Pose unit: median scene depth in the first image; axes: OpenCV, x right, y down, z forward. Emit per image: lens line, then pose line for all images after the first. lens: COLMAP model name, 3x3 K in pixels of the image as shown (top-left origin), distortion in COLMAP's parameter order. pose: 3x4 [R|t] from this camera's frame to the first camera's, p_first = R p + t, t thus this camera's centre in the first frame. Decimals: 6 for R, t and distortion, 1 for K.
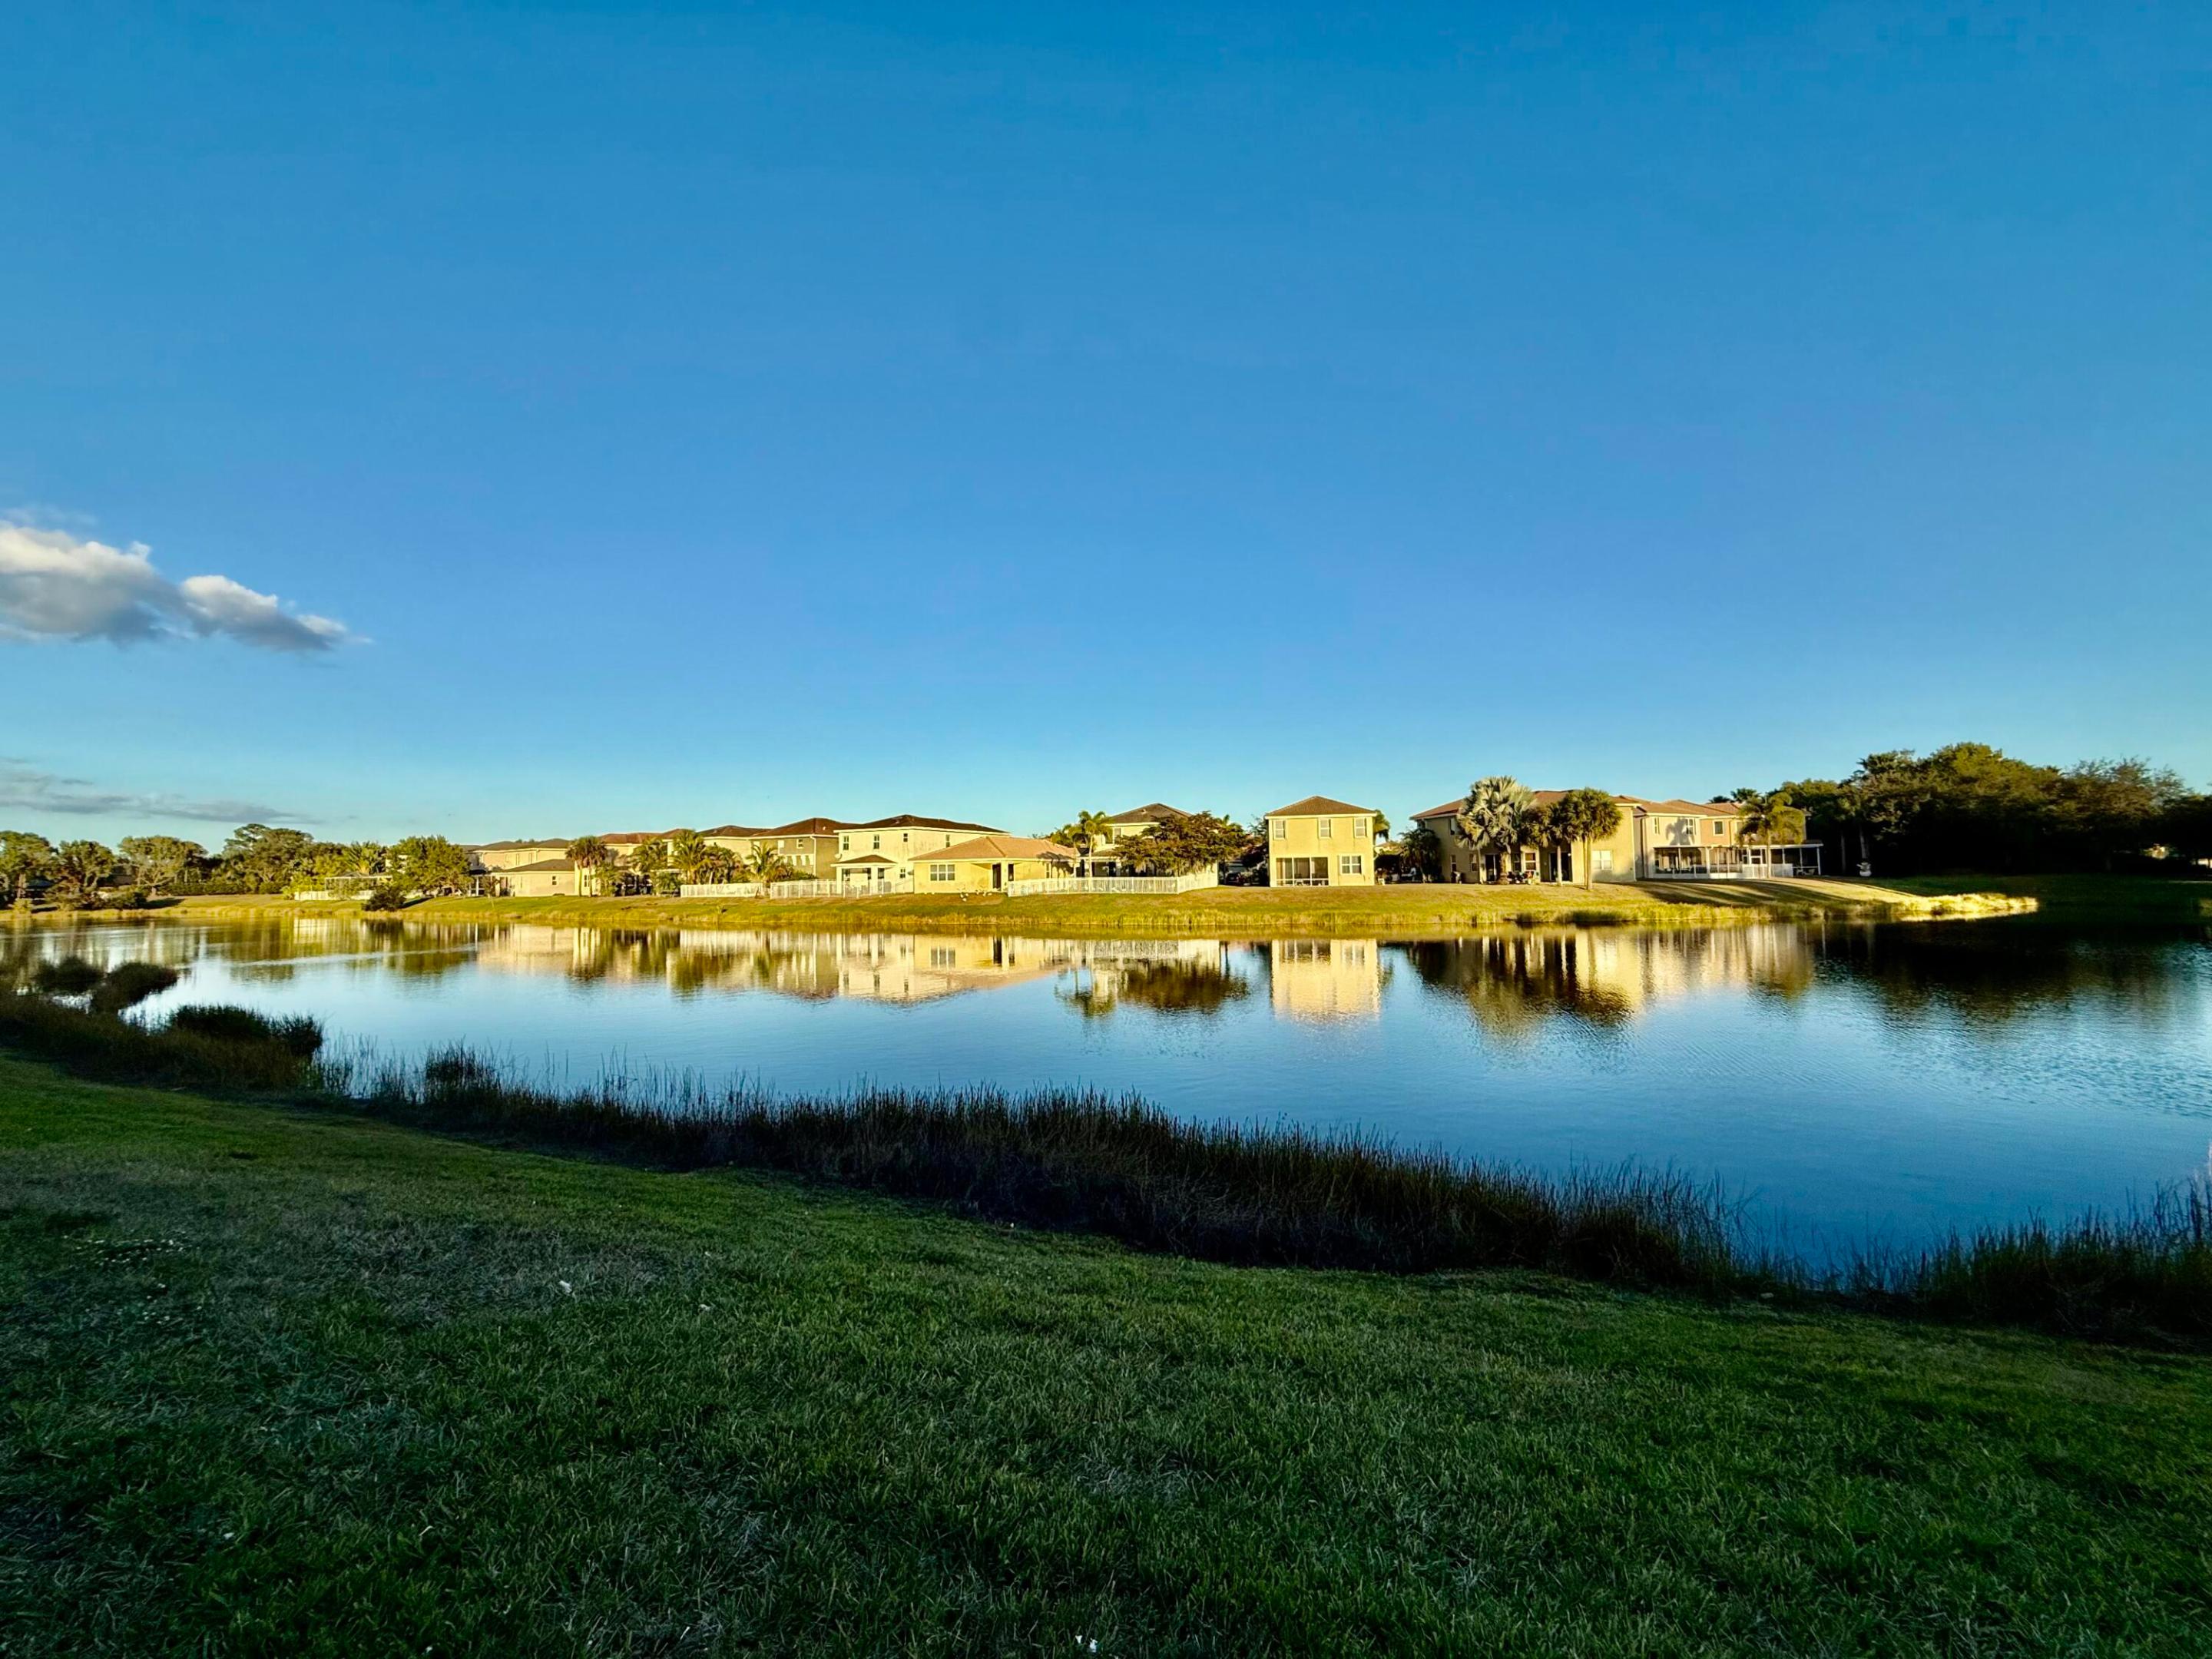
lens RADIAL K [[878.2, 0, 1110.6], [0, 878.2, 831.6], [0, 0, 1]] dist [0.001033, -0.000093]
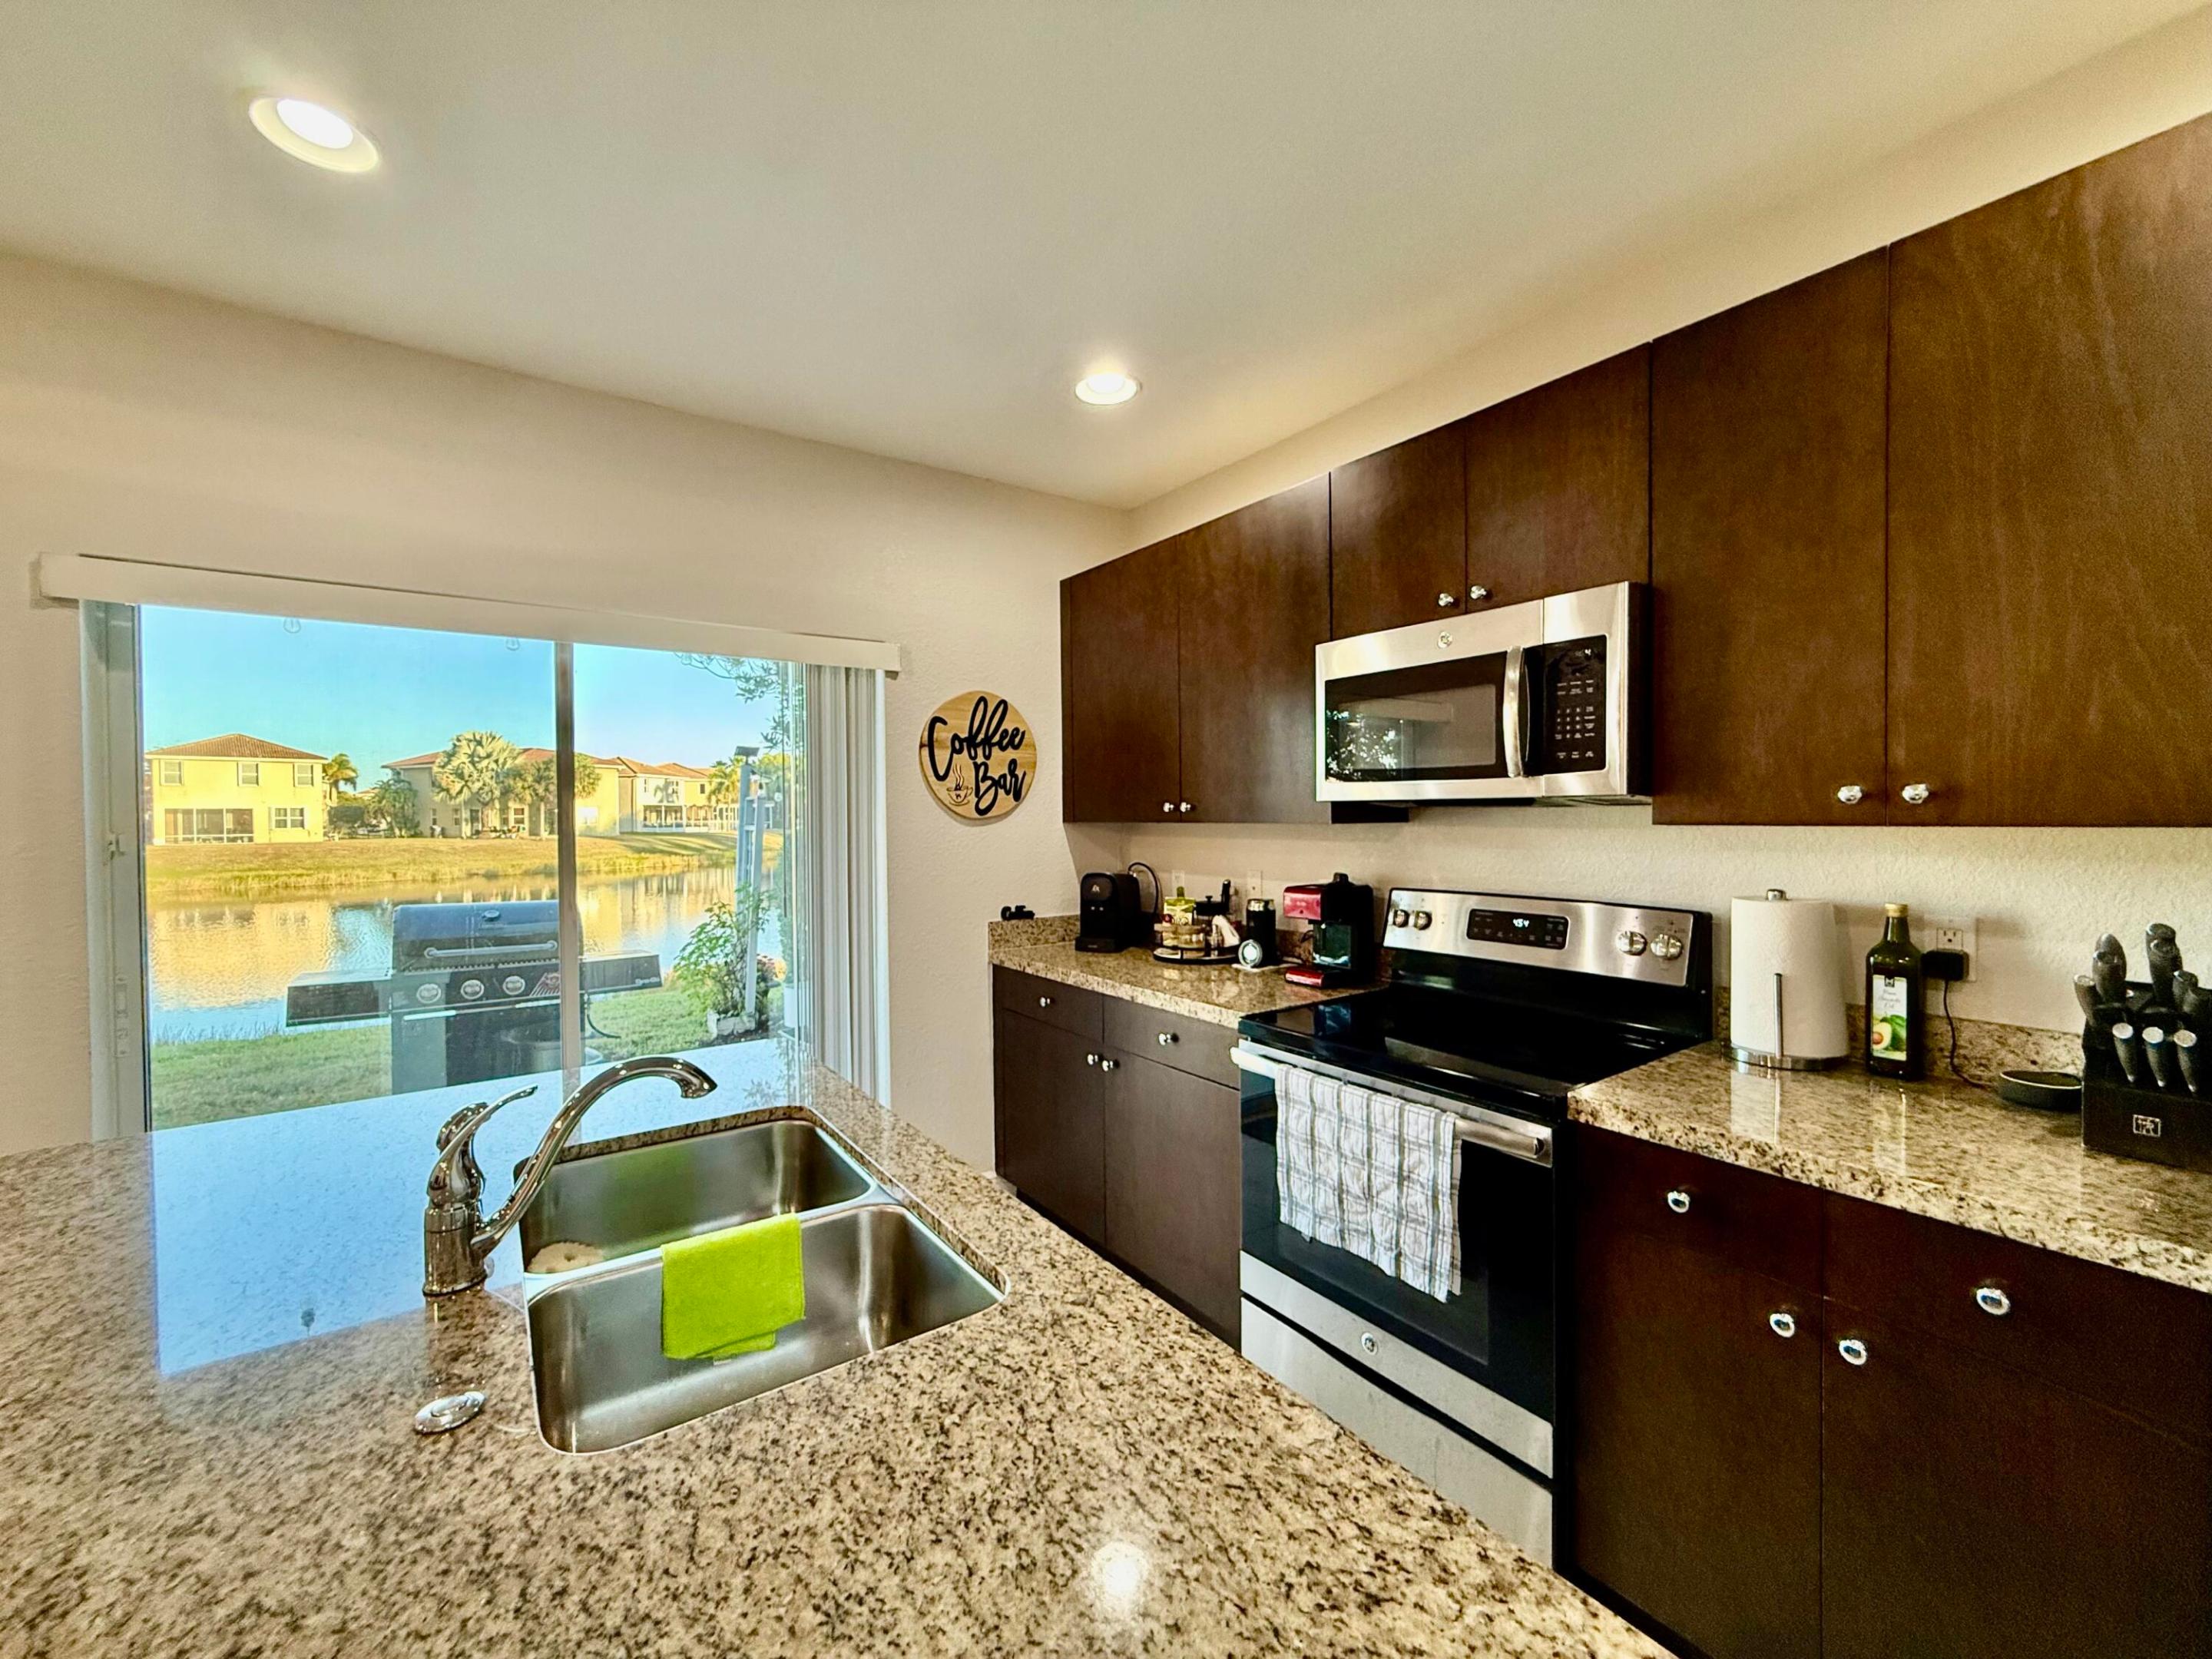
lens RADIAL K [[878.2, 0, 1109.6], [0, 878.2, 829.7], [0, 0, 1]] dist [0.001033, -0.000093]
pose [[0.572274, -0.002998, 0.820057, 0.027562], [-0.043244, 0.998492, 0.033829, -0.015050], [-0.818921, -0.054822, 0.571281, -0.157166]]
